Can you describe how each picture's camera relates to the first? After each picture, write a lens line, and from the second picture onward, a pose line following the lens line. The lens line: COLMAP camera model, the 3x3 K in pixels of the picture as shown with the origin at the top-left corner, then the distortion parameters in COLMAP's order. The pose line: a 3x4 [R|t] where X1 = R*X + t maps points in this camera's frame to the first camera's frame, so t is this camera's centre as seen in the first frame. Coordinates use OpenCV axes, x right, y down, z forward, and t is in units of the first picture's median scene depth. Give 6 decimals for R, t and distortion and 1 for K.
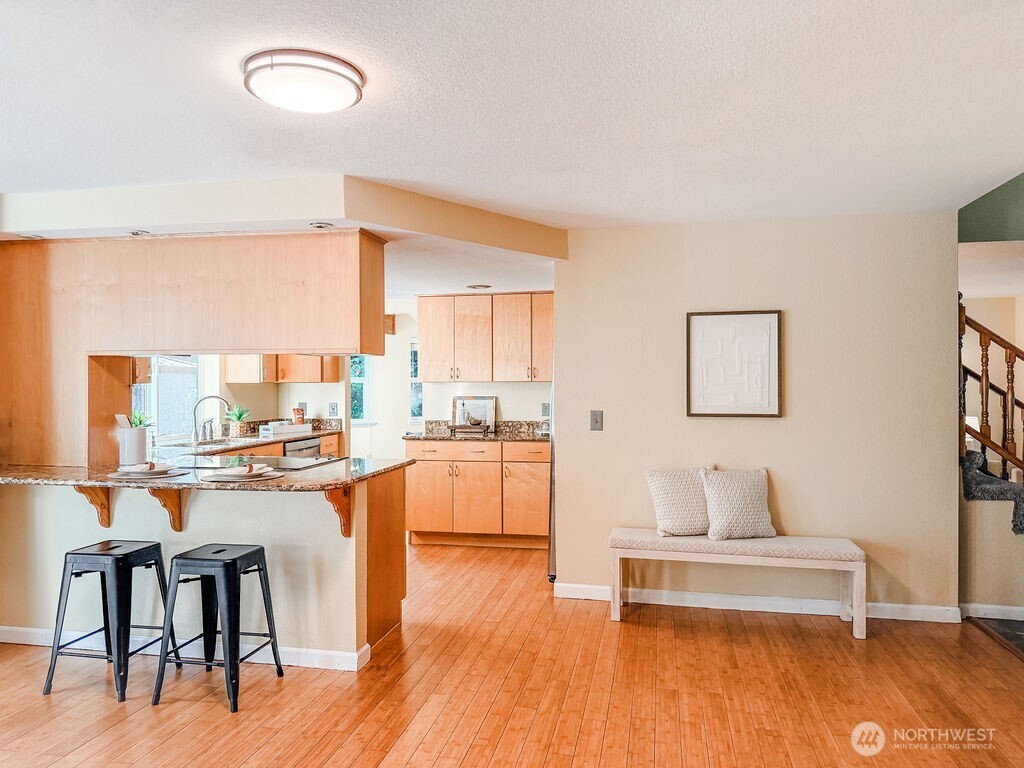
lens RADIAL K [[724.8, 0, 508.9], [0, 724.8, 384.0], [0, 0, 1]] dist [0.050591, -0.058824]
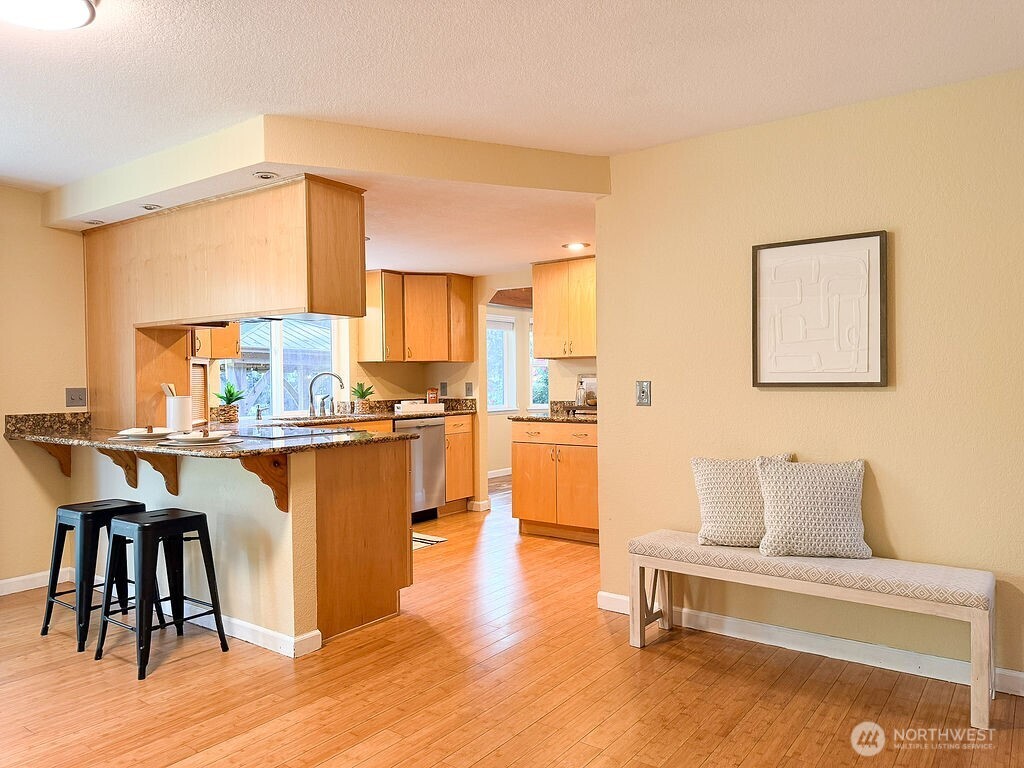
lens RADIAL K [[724.8, 0, 510.9], [0, 724.8, 387.4], [0, 0, 1]] dist [0.050591, -0.058824]
pose [[0.909363, -0.002079, -0.415997, 0.346176], [0.006538, 0.999935, 0.009294, 0.038802], [0.415951, -0.011172, 0.909318, 0.233099]]
